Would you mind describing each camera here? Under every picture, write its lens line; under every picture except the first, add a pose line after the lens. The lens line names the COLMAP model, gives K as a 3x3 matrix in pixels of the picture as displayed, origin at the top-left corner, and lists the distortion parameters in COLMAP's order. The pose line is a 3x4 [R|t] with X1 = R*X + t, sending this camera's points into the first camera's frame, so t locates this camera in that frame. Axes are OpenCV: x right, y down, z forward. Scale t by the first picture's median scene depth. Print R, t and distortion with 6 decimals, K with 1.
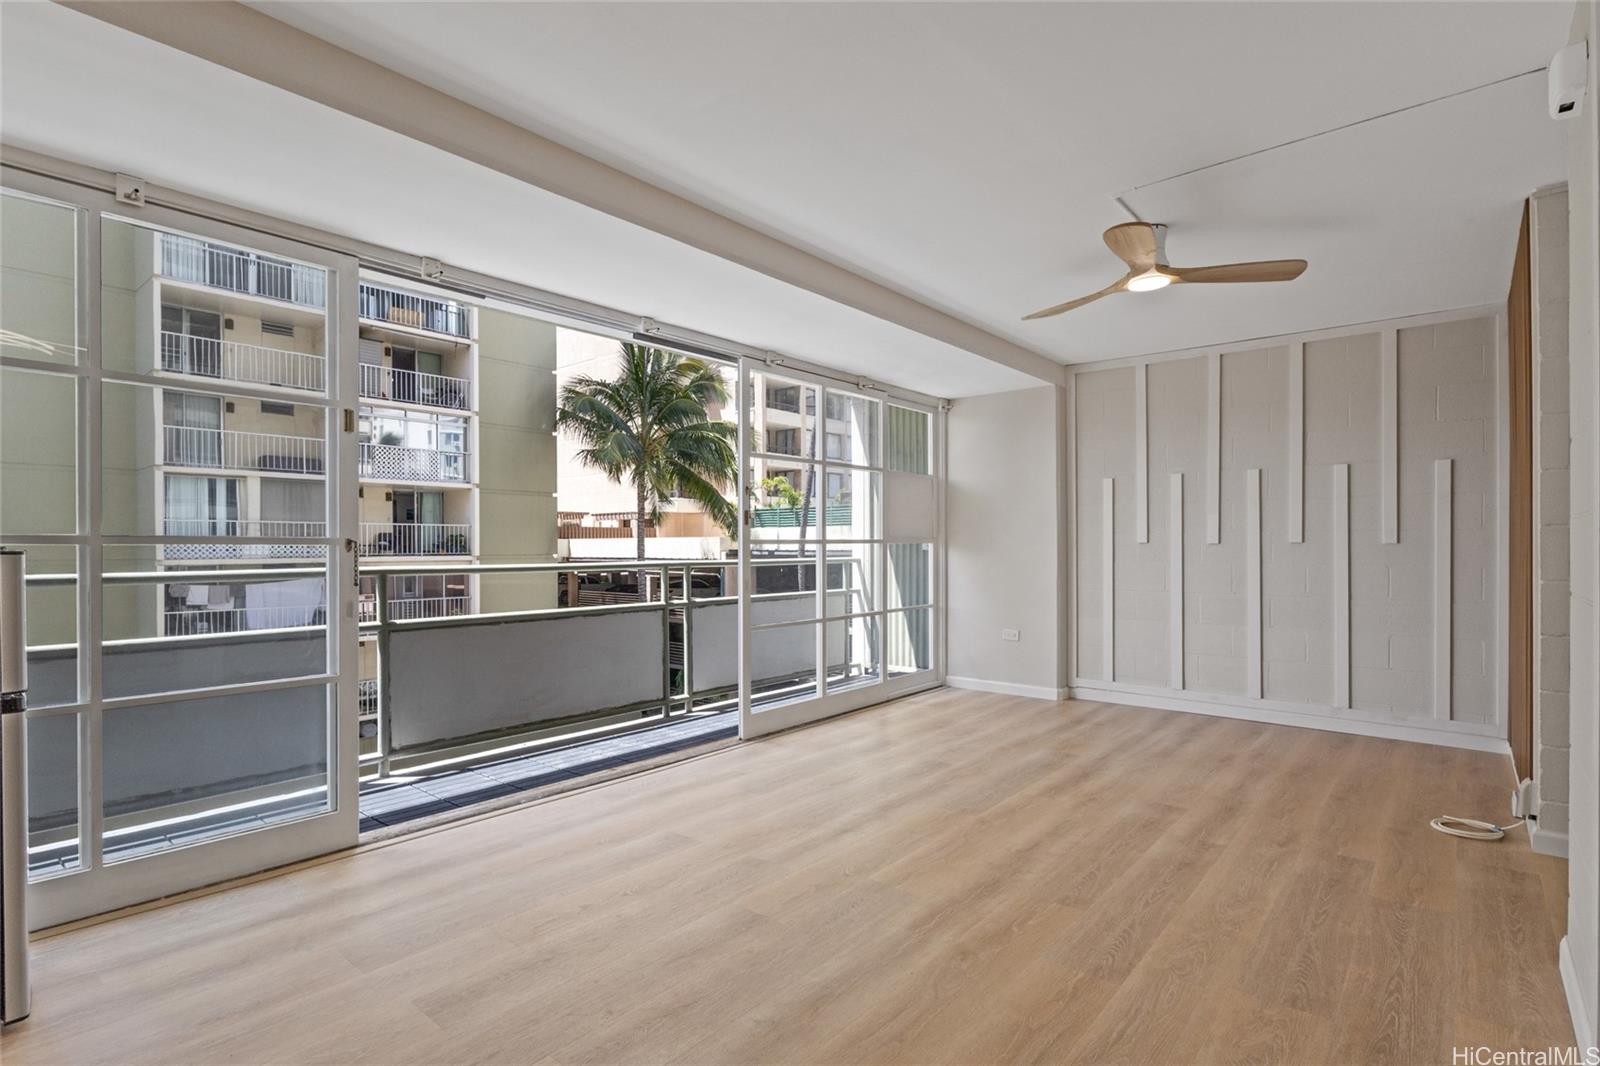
lens RADIAL K [[784.8, 0, 794.4], [0, 784.8, 548.5], [0, 0, 1]] dist [-0.009281, 0.002287]
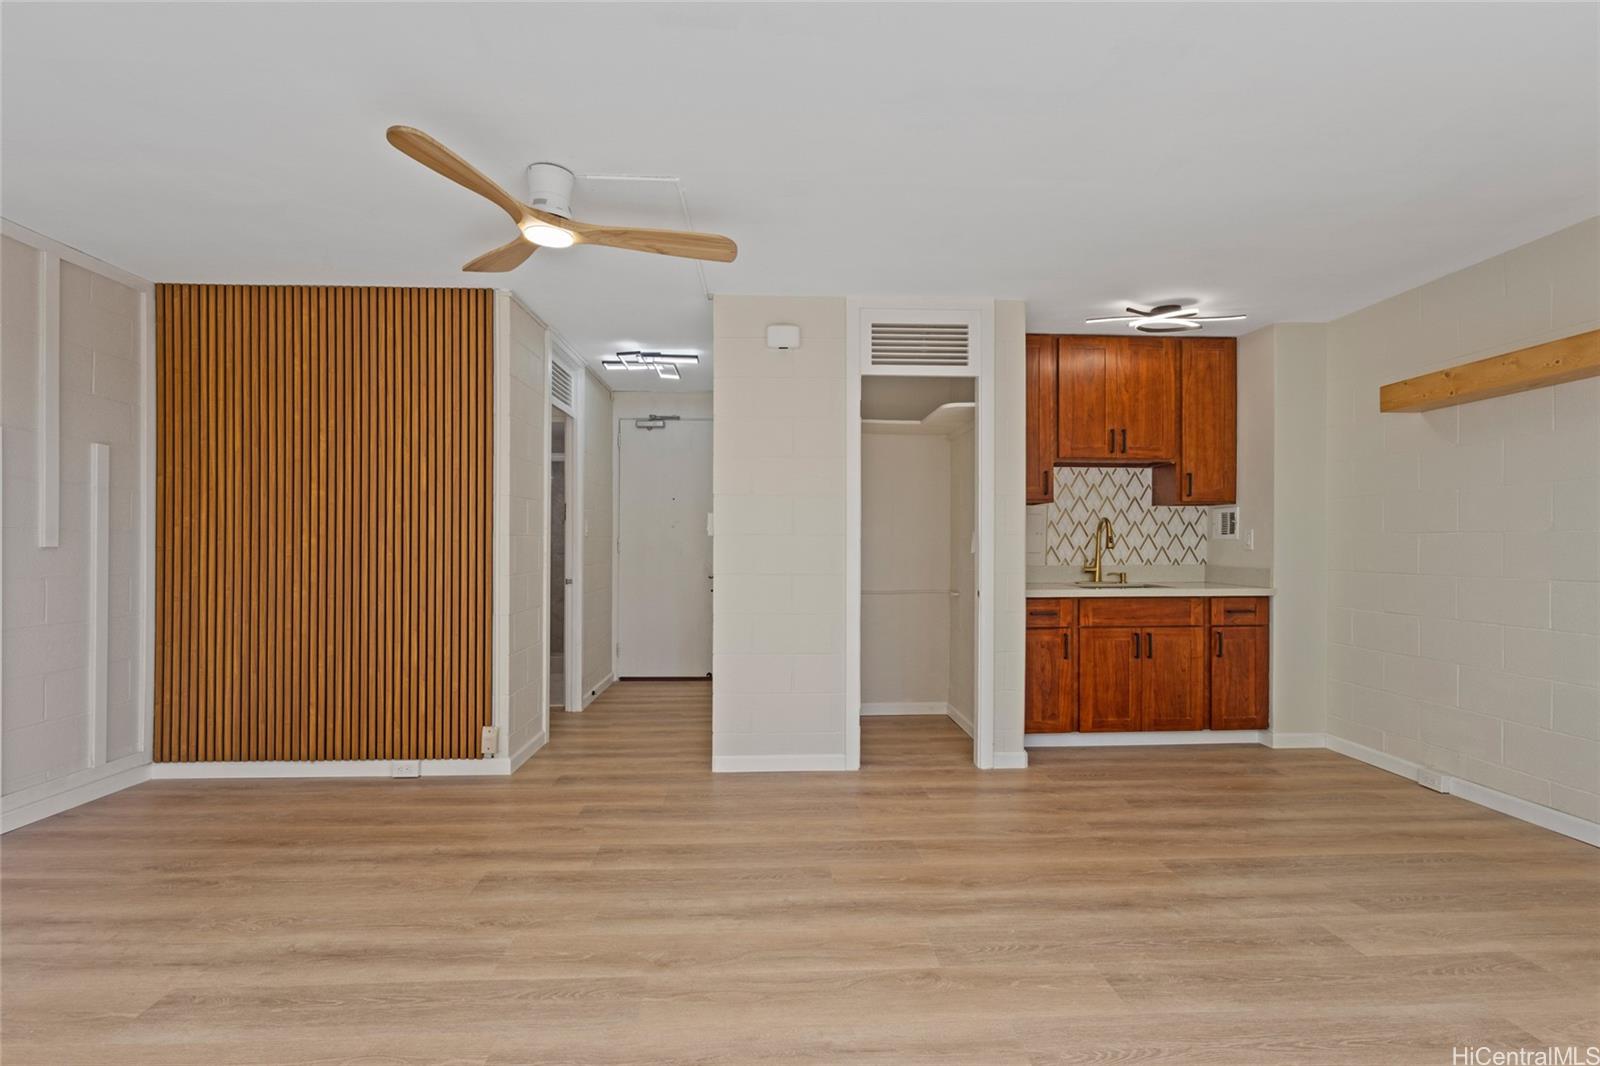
lens RADIAL K [[733.8, 0, 800.5], [0, 733.8, 545.7], [0, 0, 1]] dist [-0.003772, 0.003080]
pose [[-0.692456, 0.002602, 0.721456, -0.222714], [0.001479, 0.999997, -0.002187, -0.005432], [-0.721459, -0.000447, -0.692457, 1.028046]]
